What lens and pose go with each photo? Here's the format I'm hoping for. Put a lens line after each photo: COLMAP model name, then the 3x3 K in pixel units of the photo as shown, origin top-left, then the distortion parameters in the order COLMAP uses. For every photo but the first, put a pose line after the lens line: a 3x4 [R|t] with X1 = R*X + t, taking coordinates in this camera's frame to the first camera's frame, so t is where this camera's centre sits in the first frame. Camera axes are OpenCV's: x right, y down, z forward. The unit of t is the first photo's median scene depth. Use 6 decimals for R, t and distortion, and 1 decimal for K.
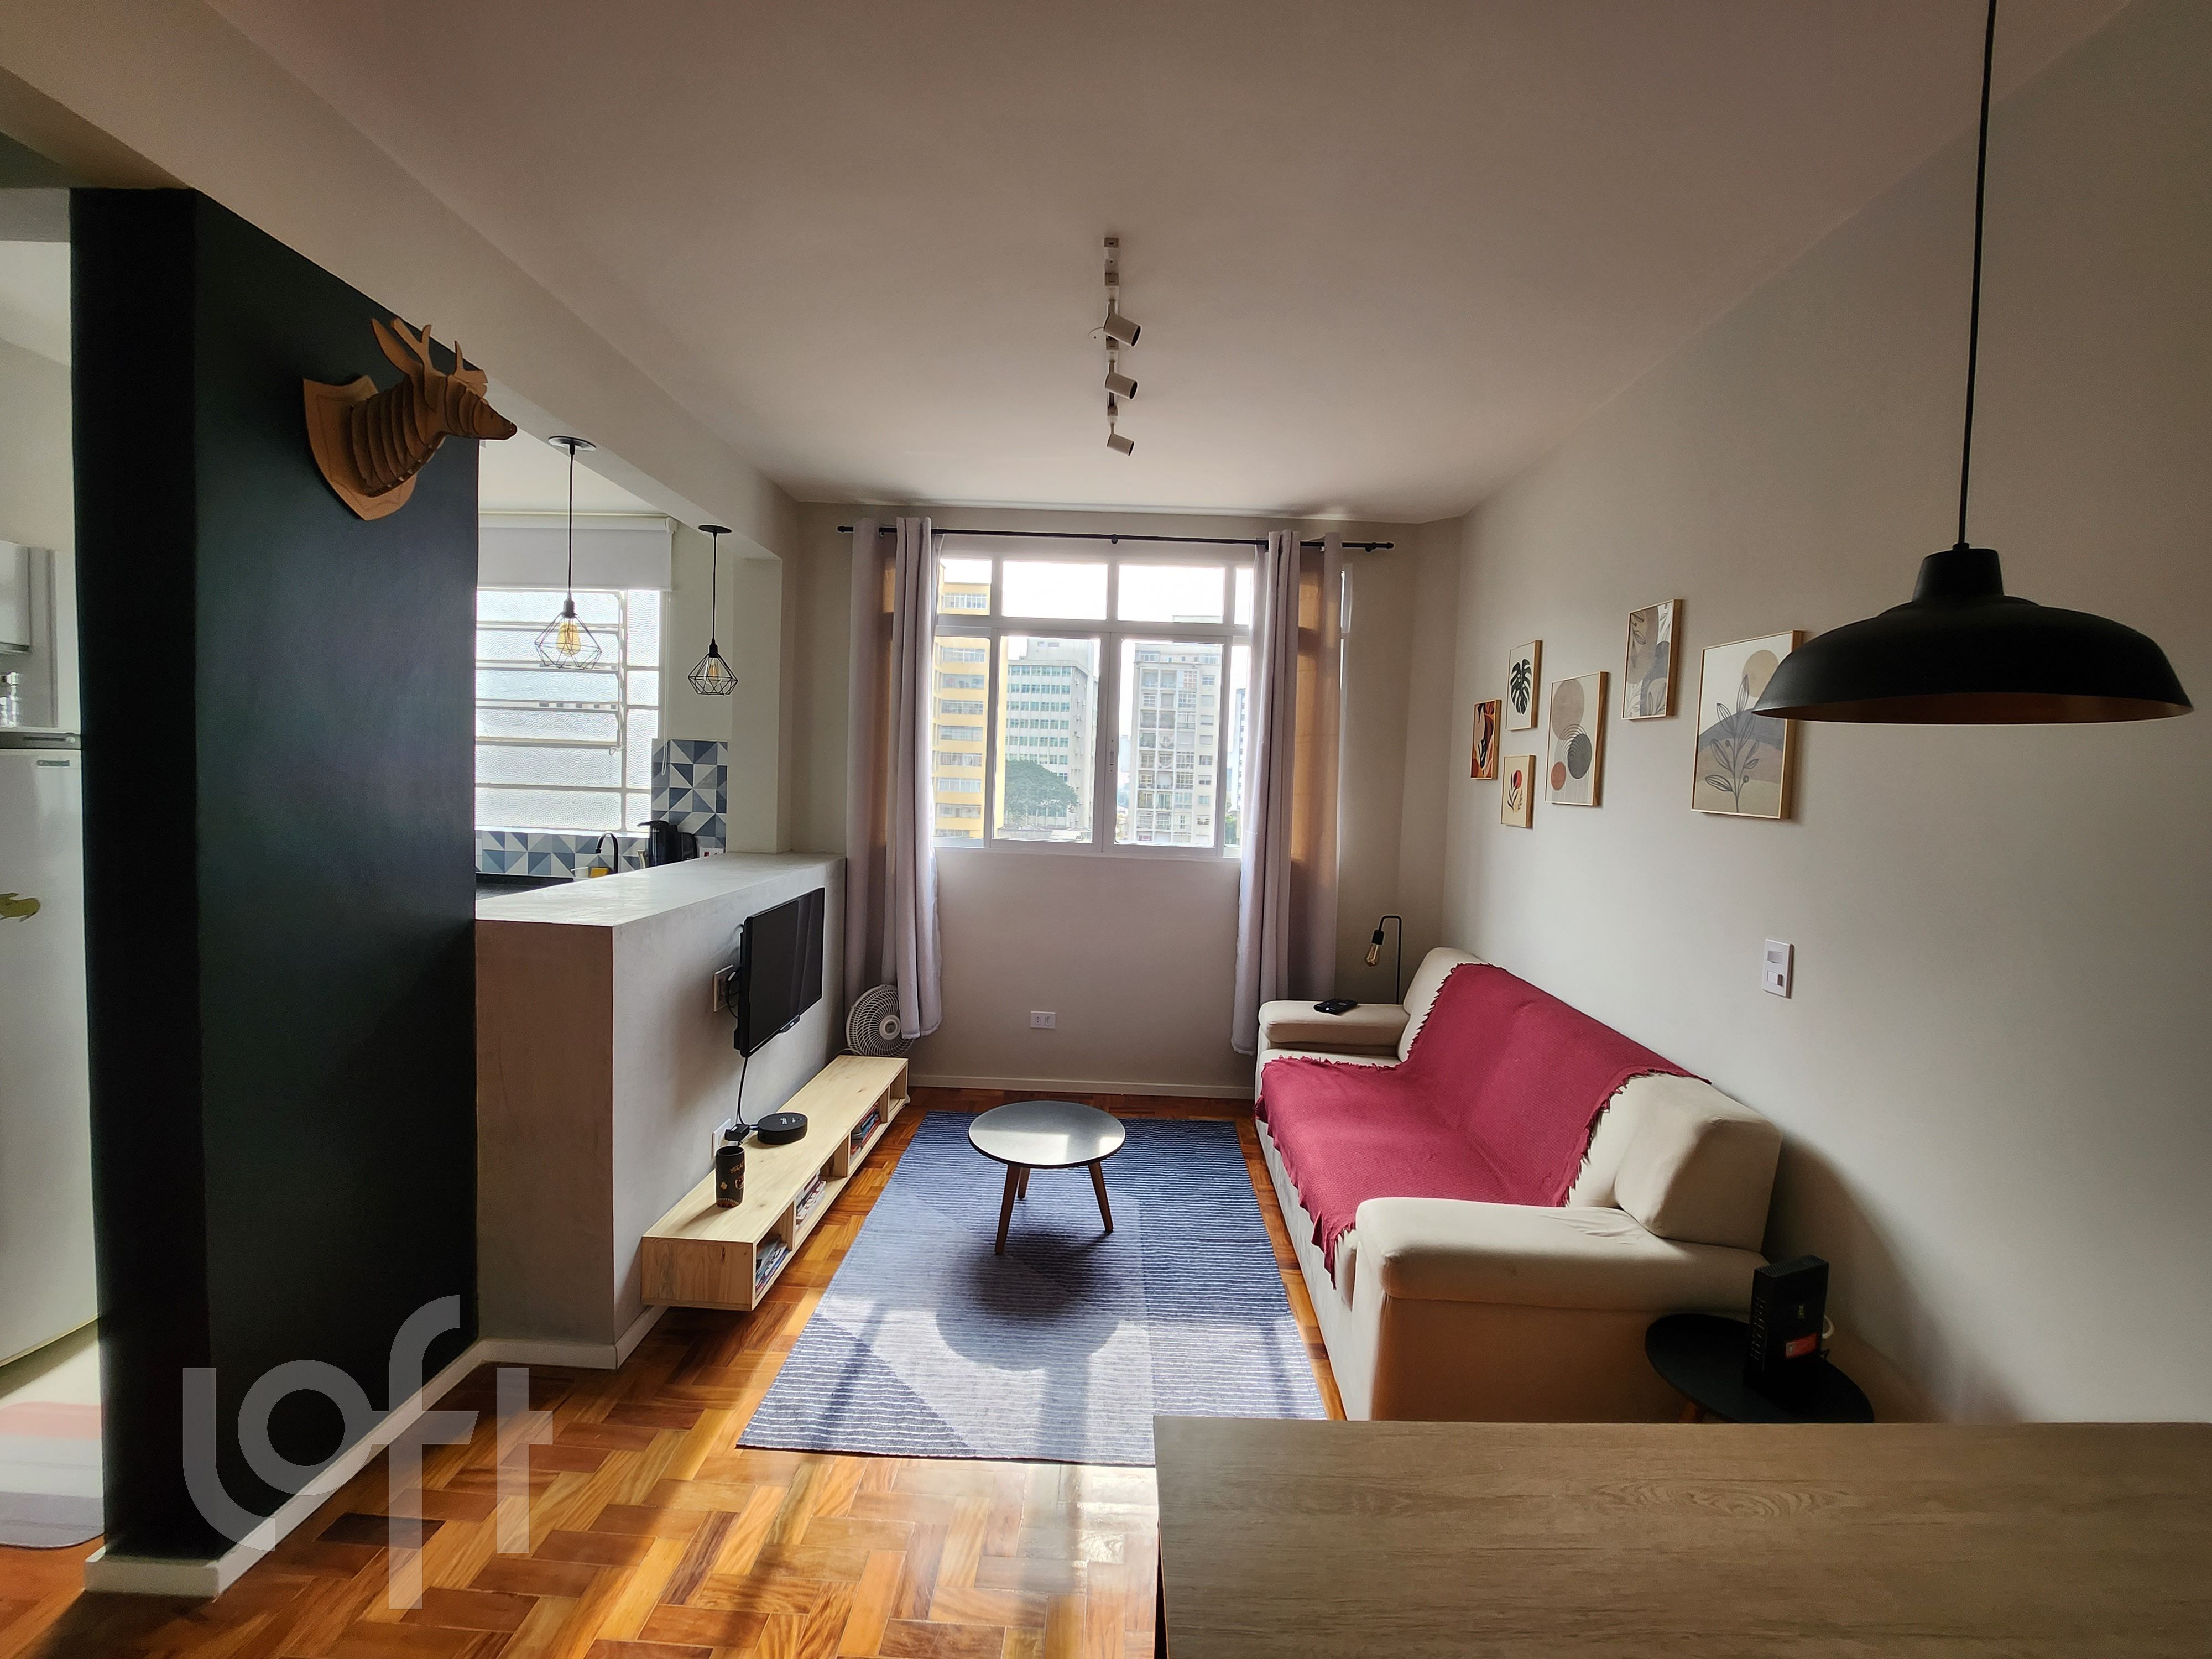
lens RADIAL K [[883.8, 0, 1114.7], [0, 883.8, 812.8], [0, 0, 1]] dist [-0.019493, 0.000769]
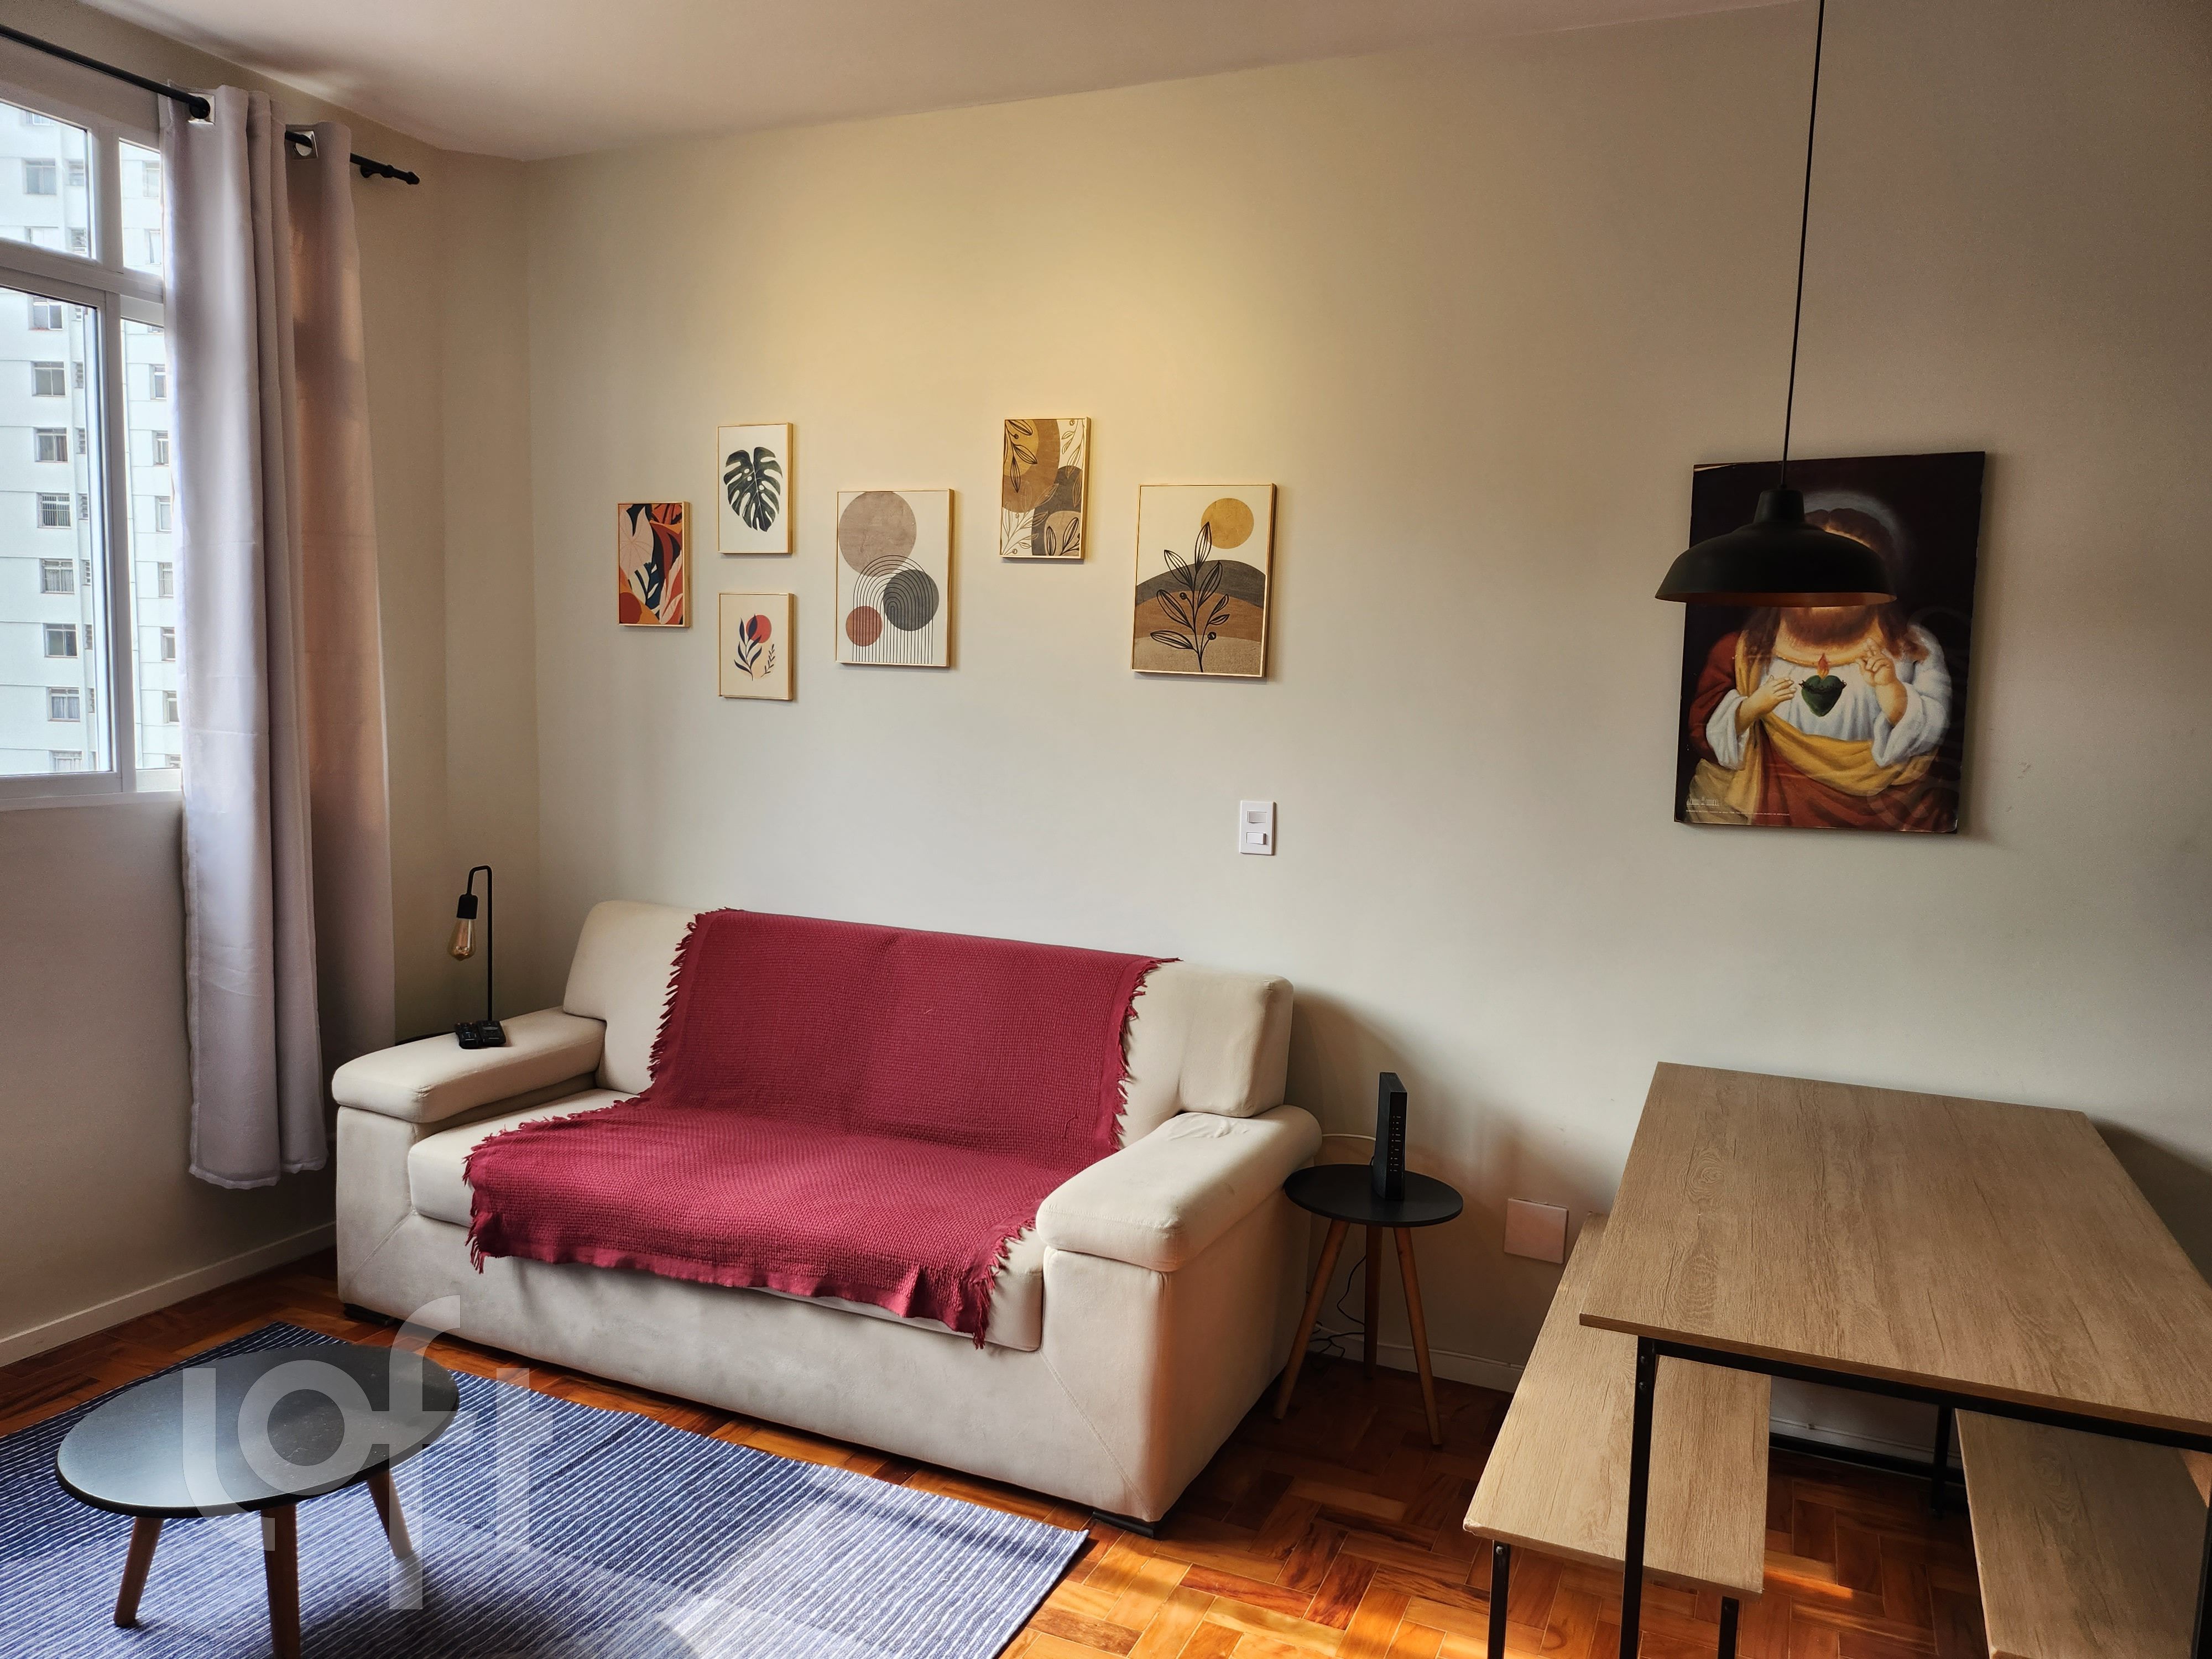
lens RADIAL K [[1562.1, 0, 1129.8], [0, 1562.1, 859.7], [0, 0, 1]] dist [0.051967, -0.045323]
pose [[0.380427, -0.133776, 0.915084, -0.486969], [0.023393, 0.990558, 0.135084, -0.016222], [-0.924515, -0.029983, 0.379965, 0.238813]]
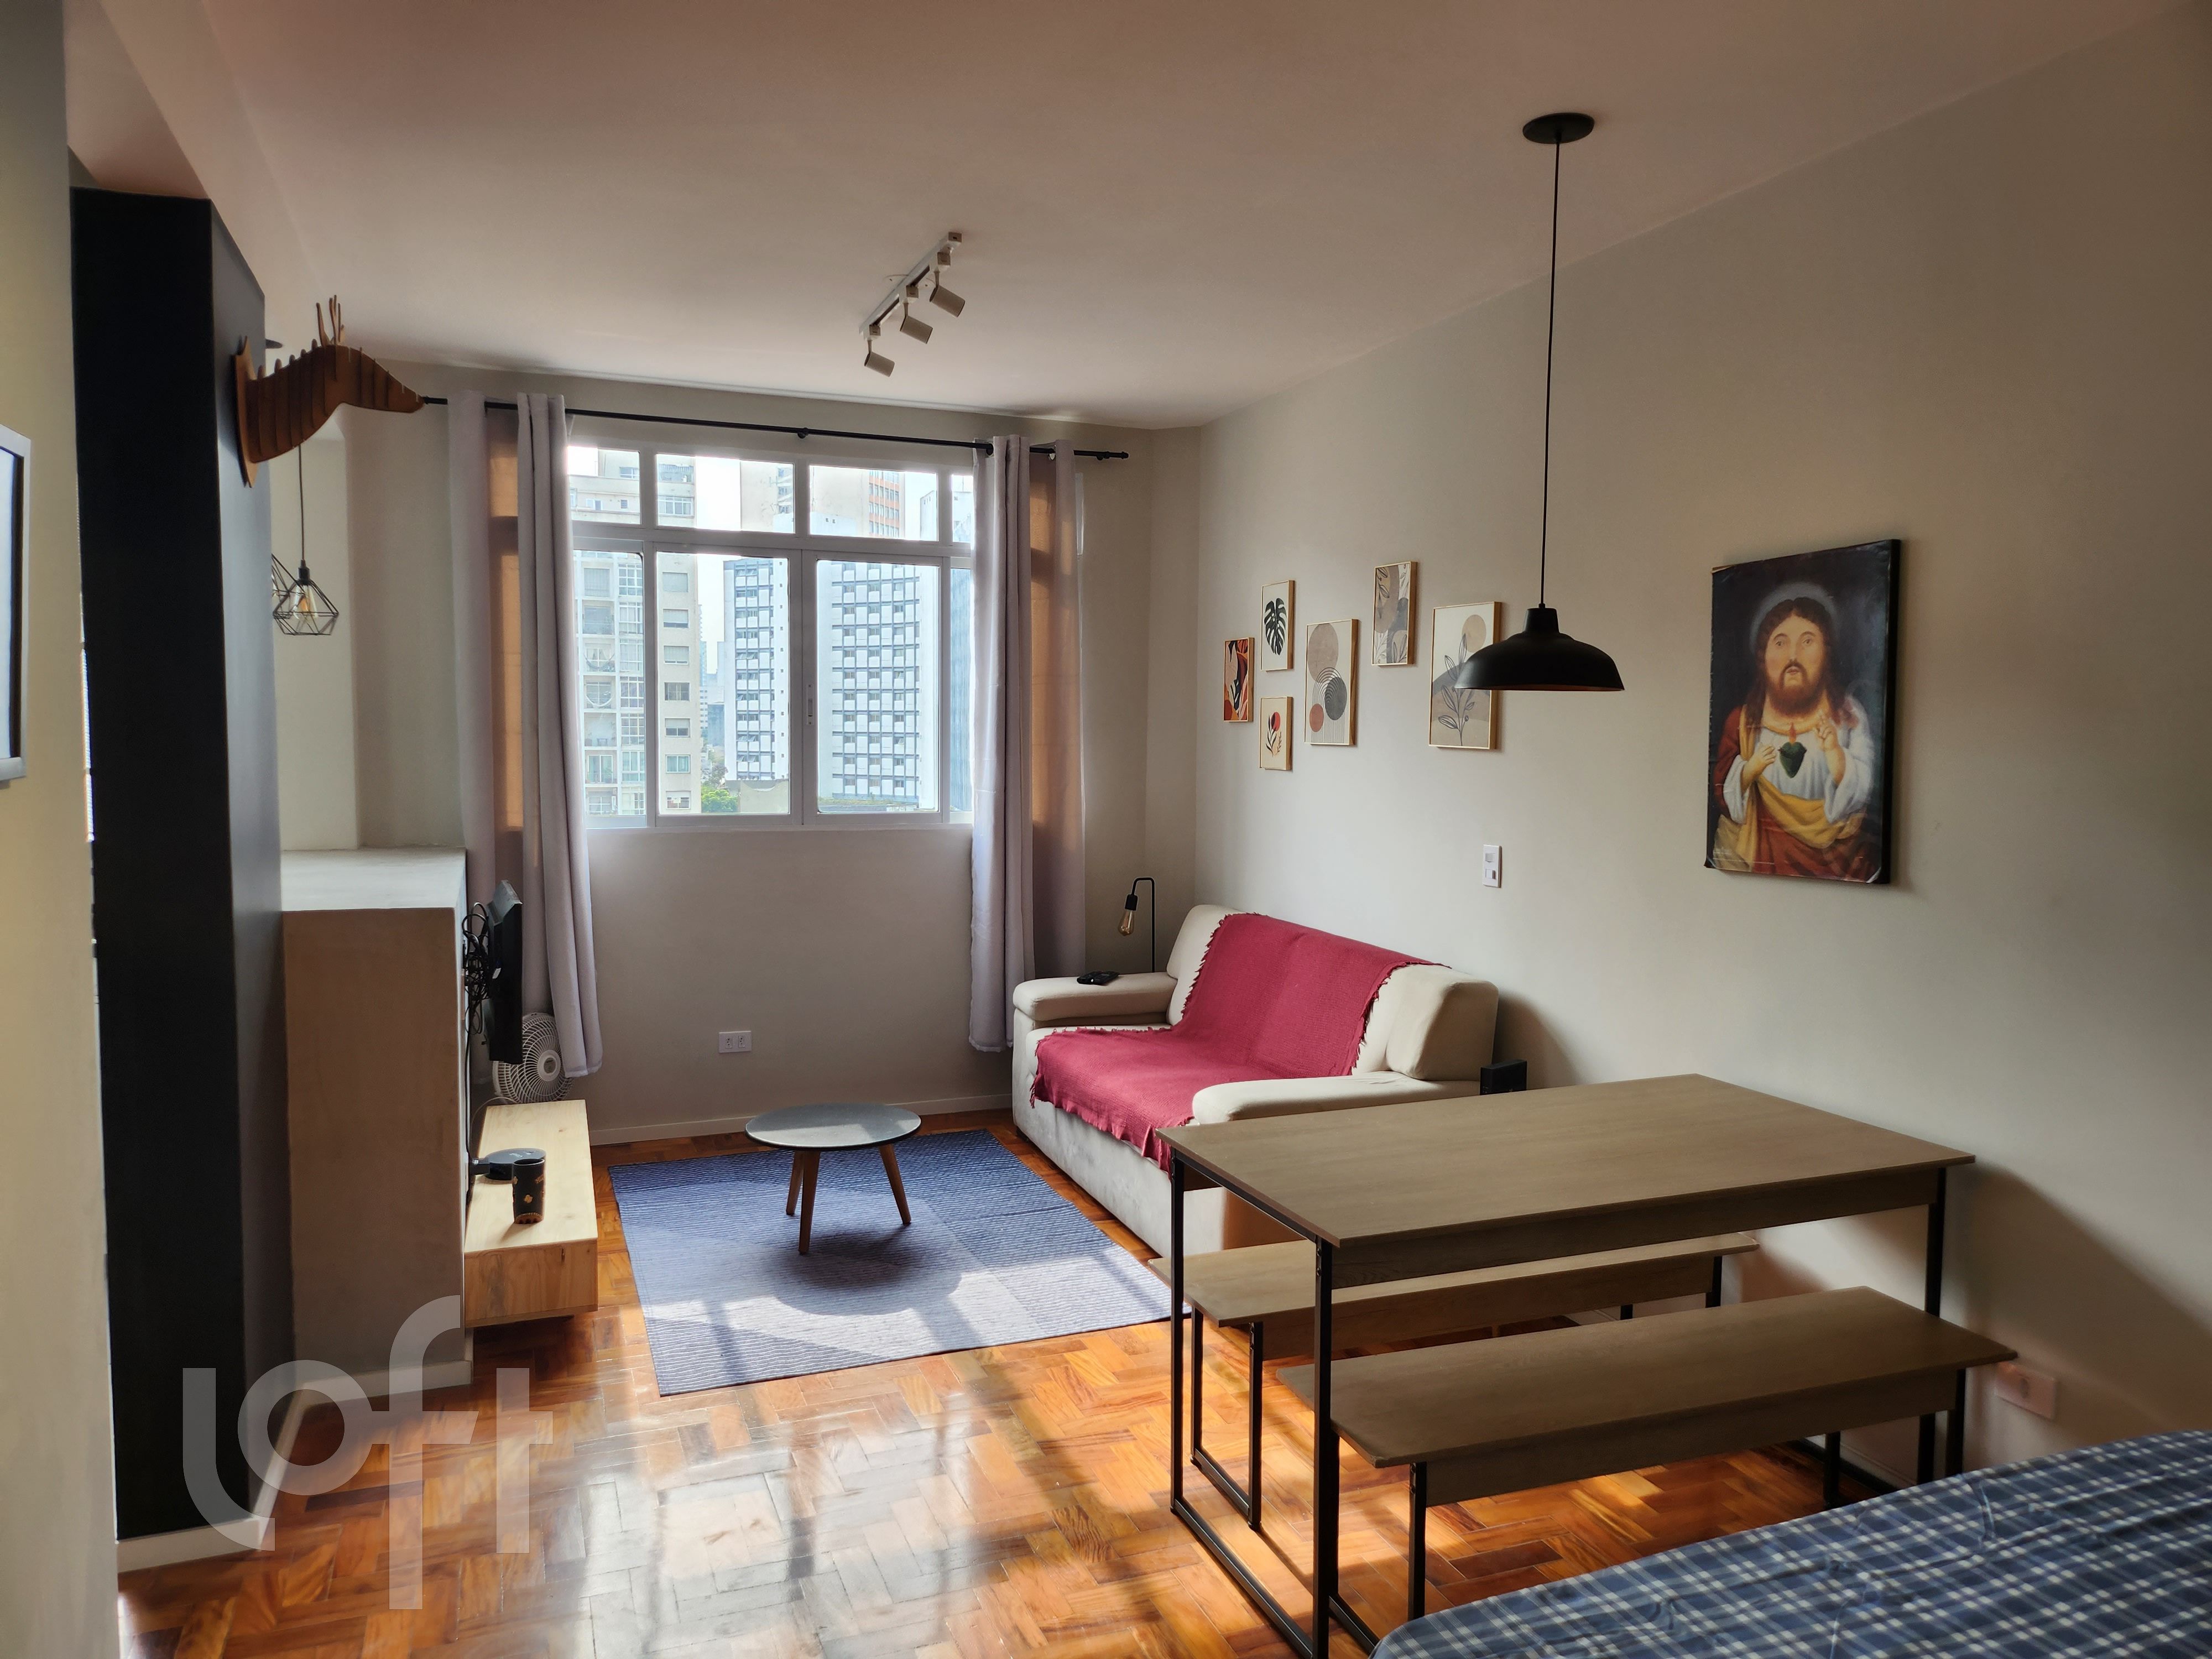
lens RADIAL K [[1562.1, 0, 1123.3], [0, 1562.1, 835.8], [0, 0, 1]] dist [0.051967, -0.045323]
pose [[0.925623, -0.054793, 0.374459, -0.311814], [0.041660, 0.998202, 0.043085, 0.006081], [-0.376146, -0.024281, 0.926242, -0.480363]]
